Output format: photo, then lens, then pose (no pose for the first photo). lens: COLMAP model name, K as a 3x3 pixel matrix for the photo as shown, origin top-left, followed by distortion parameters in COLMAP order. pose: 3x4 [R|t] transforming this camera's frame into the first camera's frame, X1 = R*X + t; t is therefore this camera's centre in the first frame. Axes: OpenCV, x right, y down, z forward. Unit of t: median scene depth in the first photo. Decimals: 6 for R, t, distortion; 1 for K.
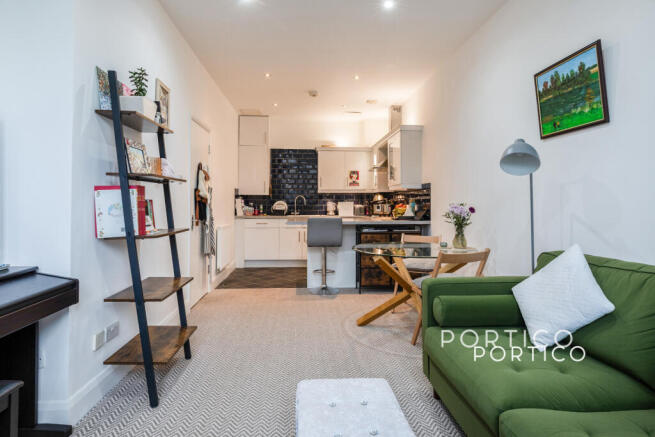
lens RADIAL K [[367.3, 0, 324.4], [0, 367.3, 197.2], [0, 0, 1]] dist [0.016182, 0.000415]
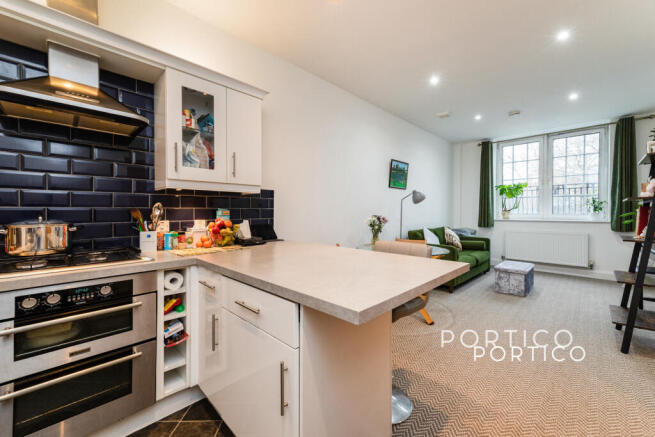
lens RADIAL K [[266.9, 0, 328.8], [0, 266.9, 210.6], [0, 0, 1]] dist [0.020373, 0.000002]
pose [[-0.671815, 0.002588, 0.740715, -0.219998], [-0.014453, 0.999758, -0.016602, 0.013922], [-0.740578, -0.021859, -0.671615, 1.301097]]
